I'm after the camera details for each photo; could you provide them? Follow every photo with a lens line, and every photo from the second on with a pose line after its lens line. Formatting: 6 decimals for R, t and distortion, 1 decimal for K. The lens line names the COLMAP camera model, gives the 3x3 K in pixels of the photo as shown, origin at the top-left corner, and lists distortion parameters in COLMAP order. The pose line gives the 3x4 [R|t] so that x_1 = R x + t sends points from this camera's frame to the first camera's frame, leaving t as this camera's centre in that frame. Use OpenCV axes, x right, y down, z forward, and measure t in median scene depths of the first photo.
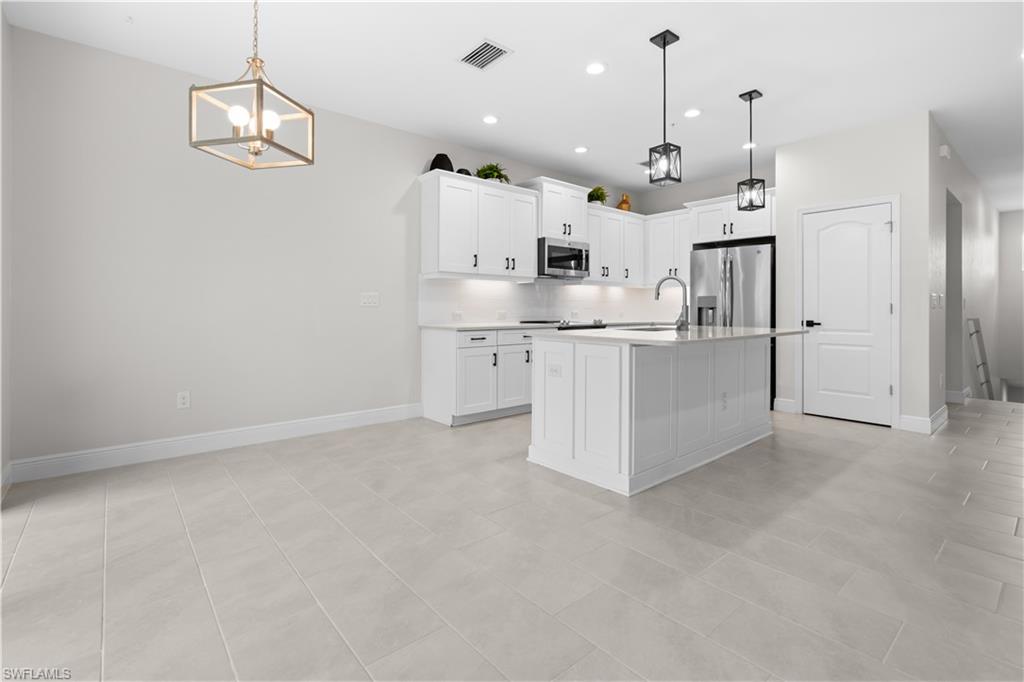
lens RADIAL K [[466.7, 0, 509.6], [0, 466.7, 304.7], [0, 0, 1]] dist [0.001947, 0.000180]
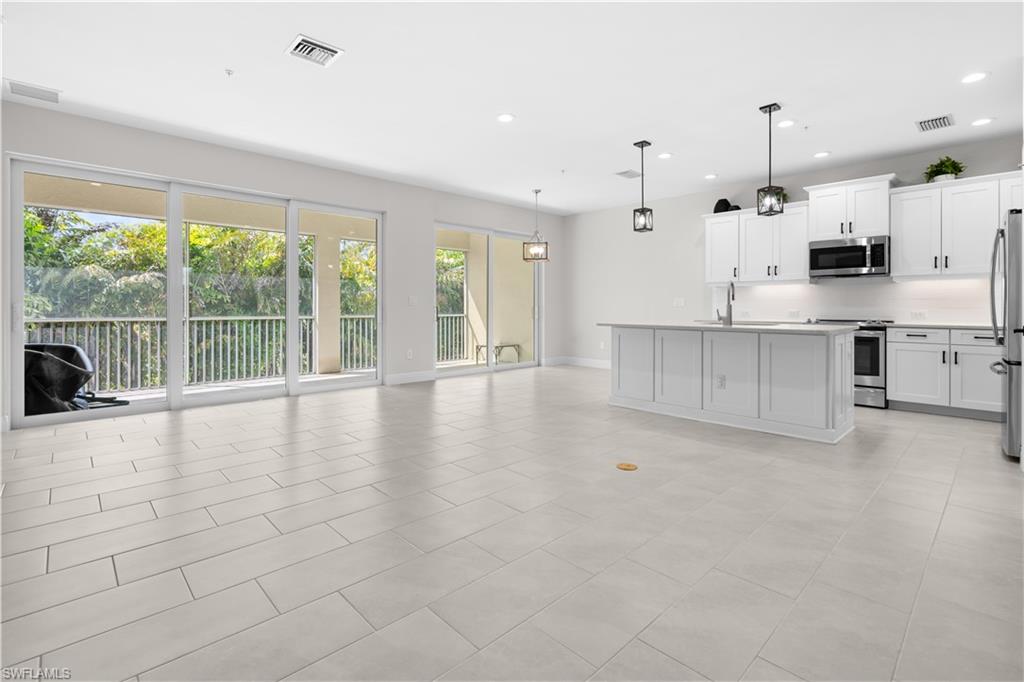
lens RADIAL K [[474.1, 0, 511.0], [0, 474.1, 308.5], [0, 0, 1]] dist [0.001511, 0.000459]
pose [[0.065388, -0.000090, -0.997860, 1.147002], [0.001843, 0.999998, 0.000031, 0.007460], [0.997858, -0.001842, 0.065388, 0.243005]]
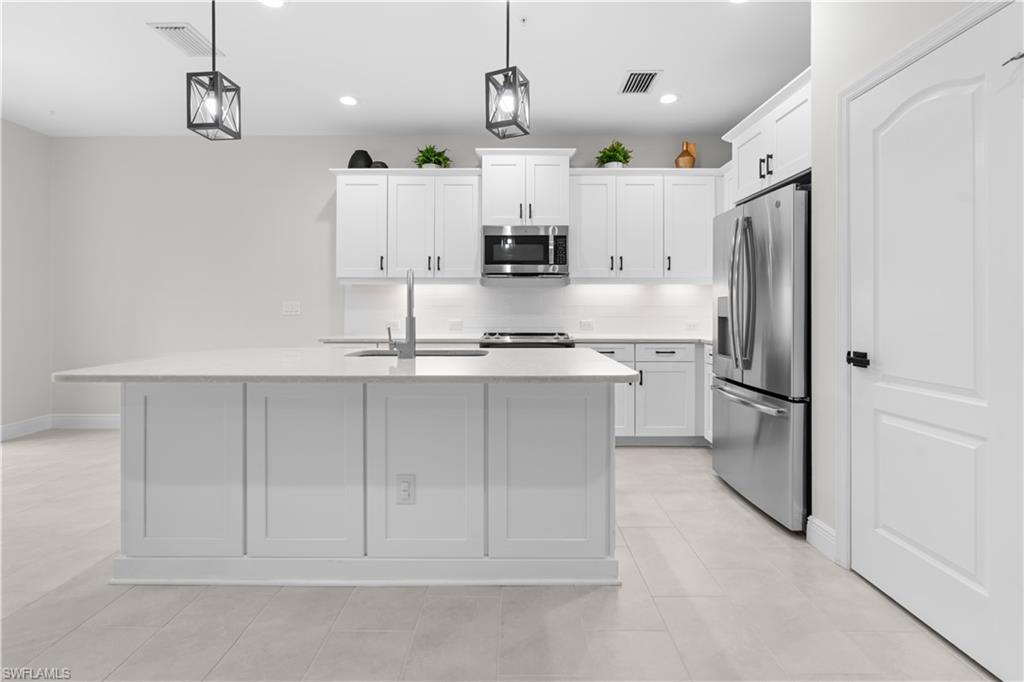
lens RADIAL K [[474.1, 0, 511.0], [0, 474.1, 308.5], [0, 0, 1]] dist [0.001511, 0.000459]
pose [[0.765420, -0.006324, -0.643500, 0.625971], [0.004740, 0.999980, -0.004190, -0.004954], [0.643513, 0.000157, 0.765435, 0.437503]]
